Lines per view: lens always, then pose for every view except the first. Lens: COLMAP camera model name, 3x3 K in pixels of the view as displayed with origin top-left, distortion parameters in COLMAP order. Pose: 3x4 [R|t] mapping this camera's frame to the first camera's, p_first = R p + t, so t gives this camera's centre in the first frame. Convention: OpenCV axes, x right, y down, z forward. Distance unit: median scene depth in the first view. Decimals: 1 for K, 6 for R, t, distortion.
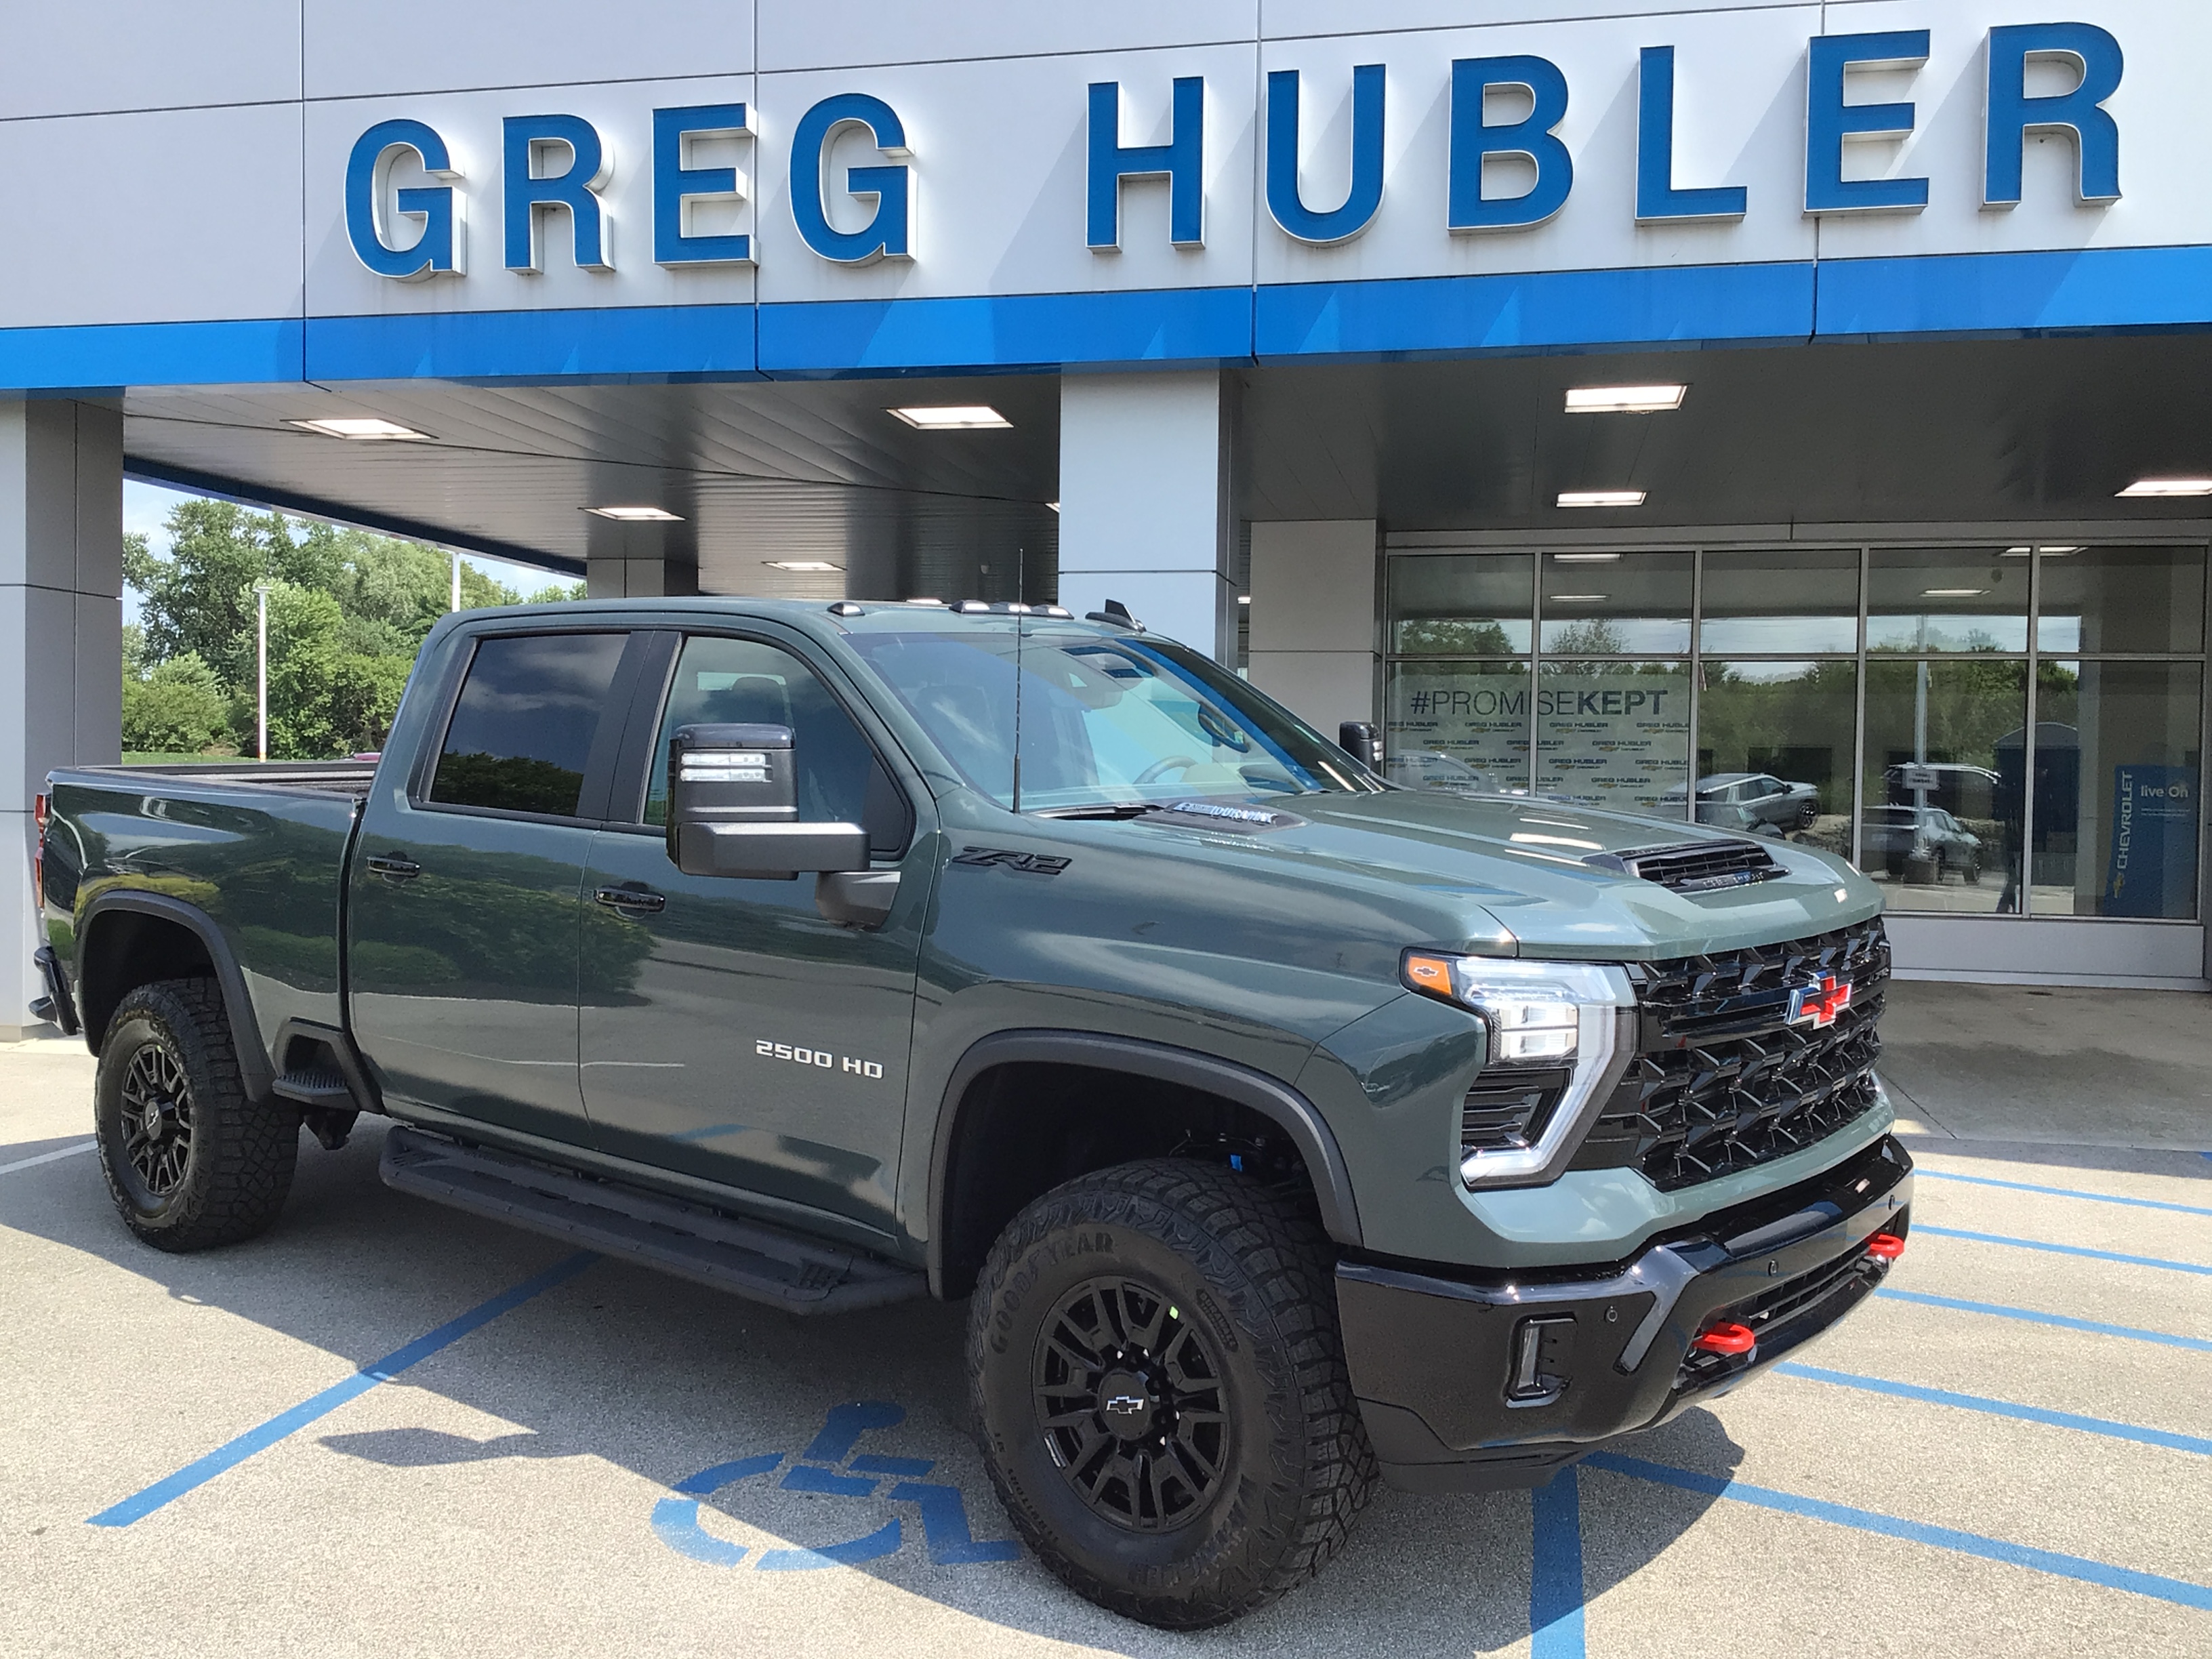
lens RADIAL K [[1960.2, 0, 1106.0], [0, 1960.2, 829.5], [0, 0, 1]] dist [0.040391, -0.066214]
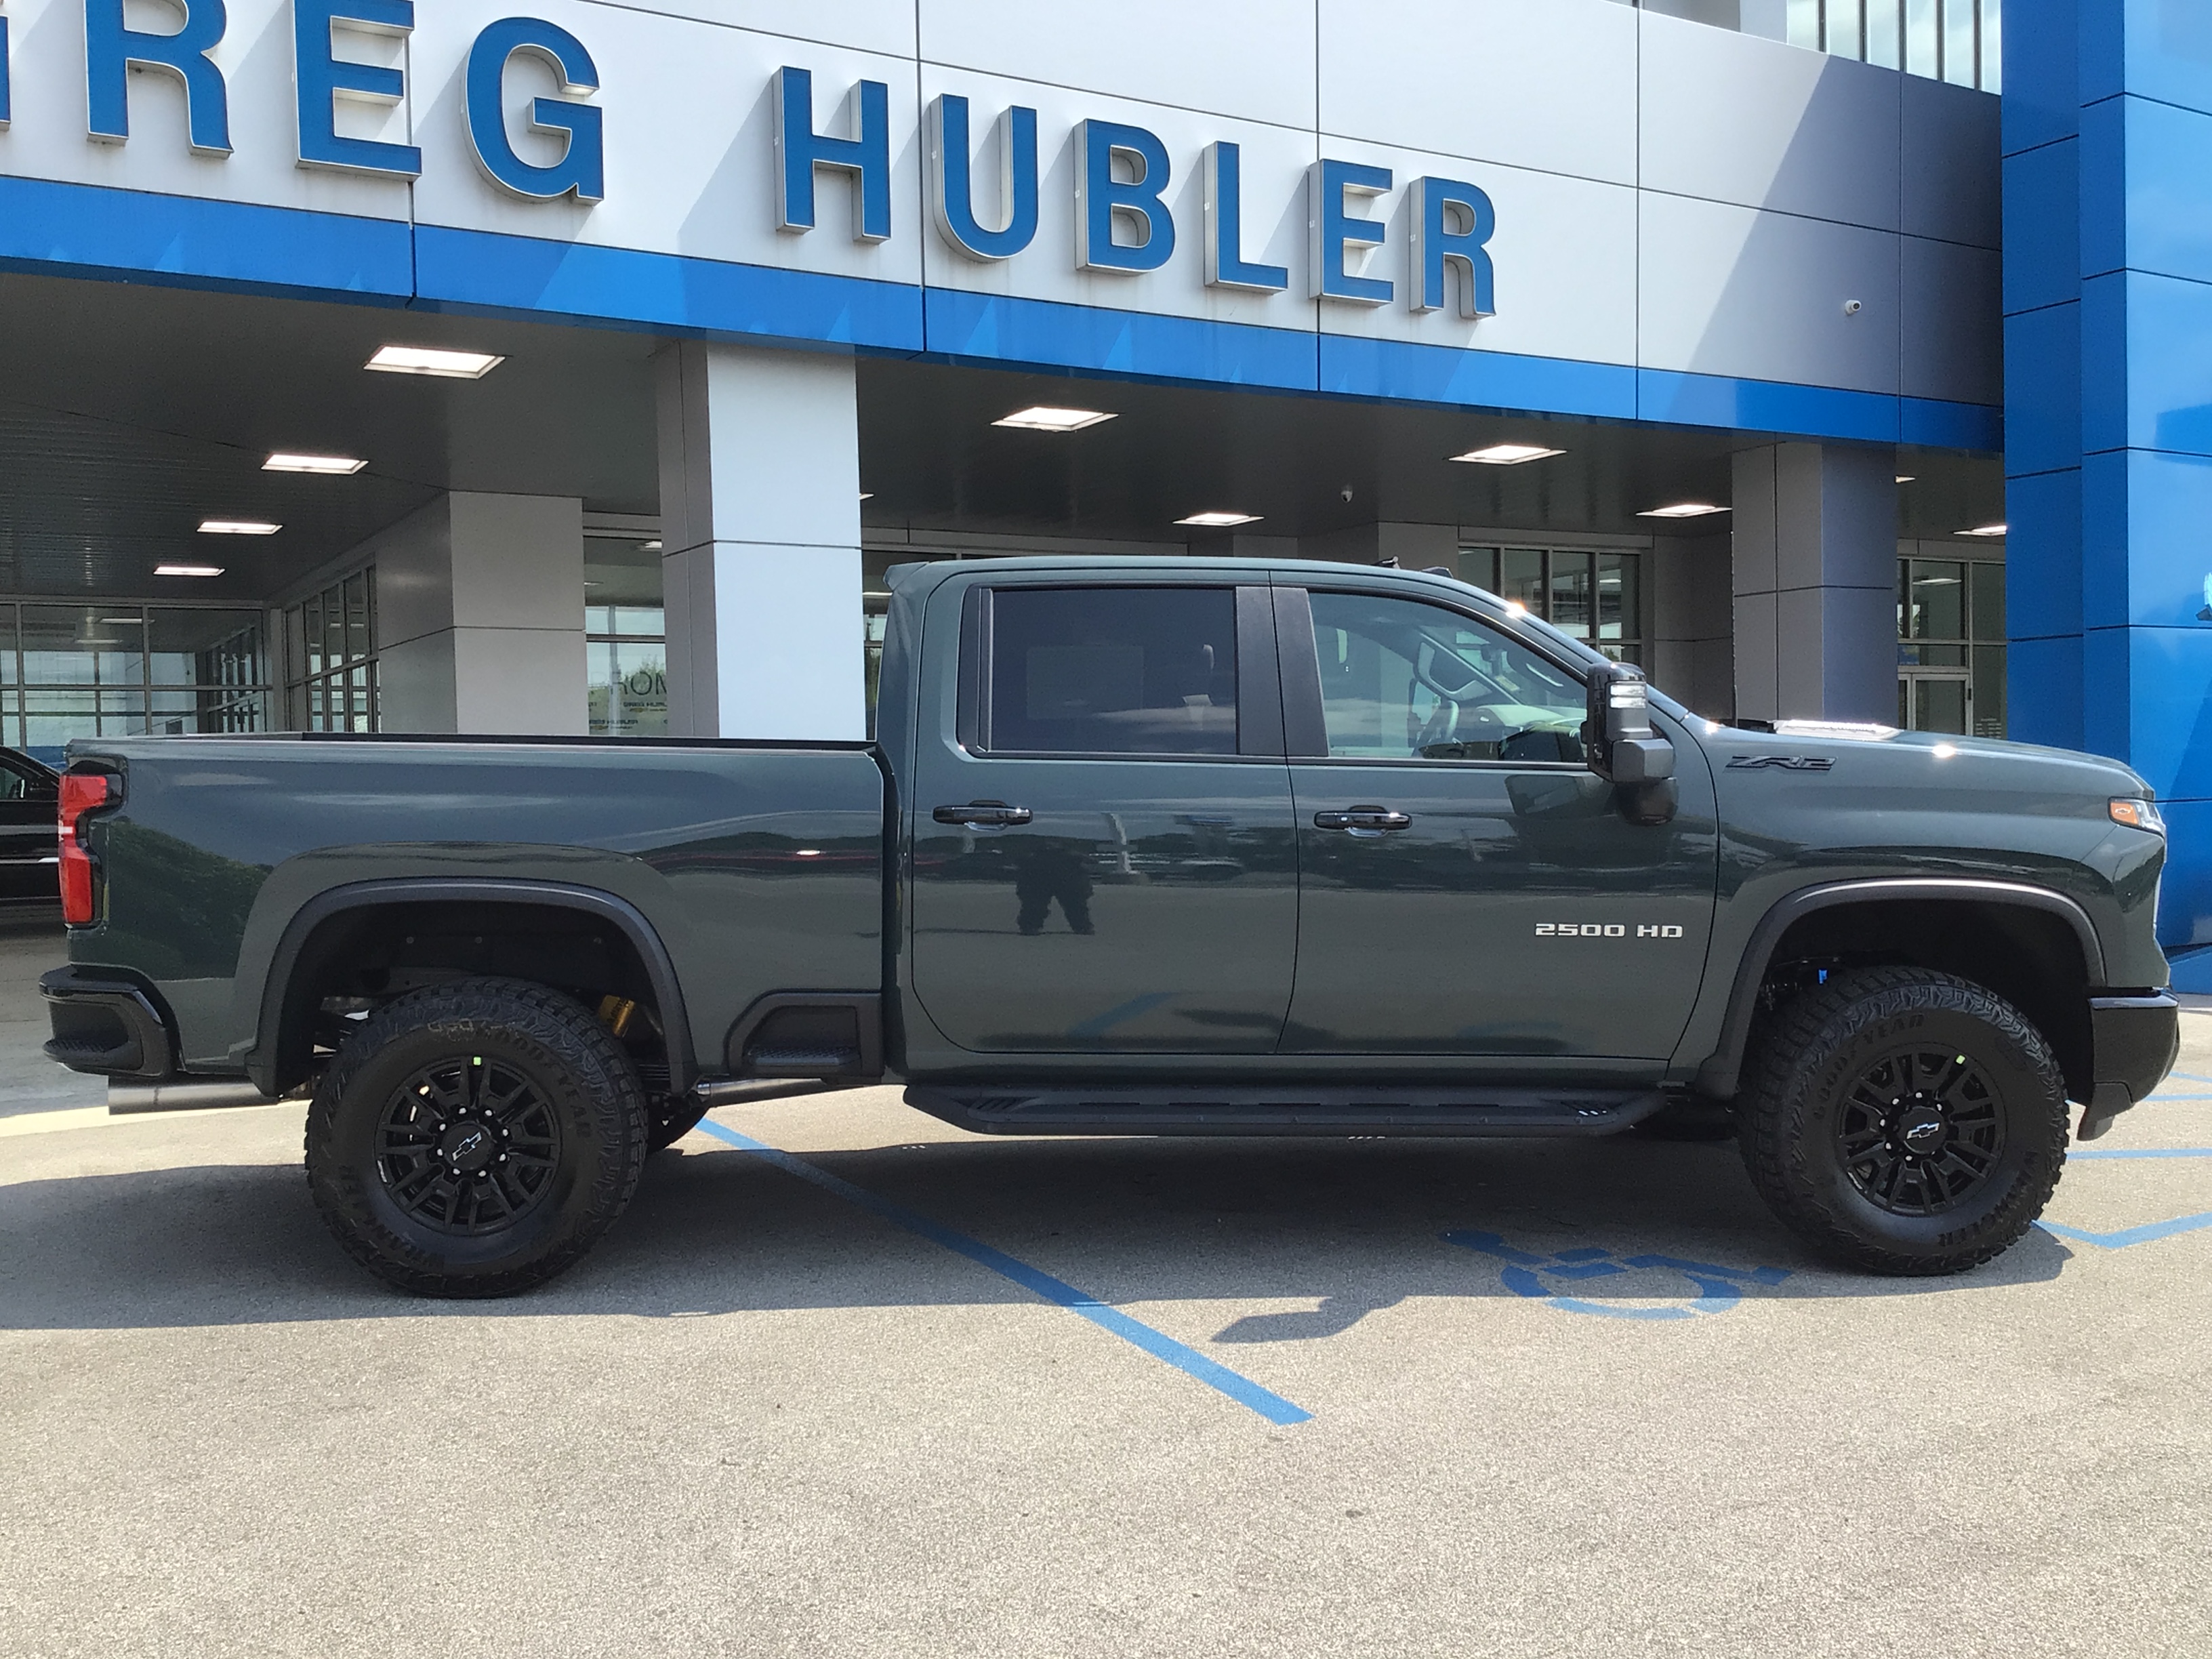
lens RADIAL K [[1858.1, 0, 1201.2], [0, 1858.1, 858.5], [0, 0, 1]] dist [0.092870, -0.143100]
pose [[0.750455, -0.061162, 0.658086, -0.907541], [0.047803, 0.998124, 0.038252, 0.009685], [-0.659191, 0.002752, 0.751971, 0.216671]]
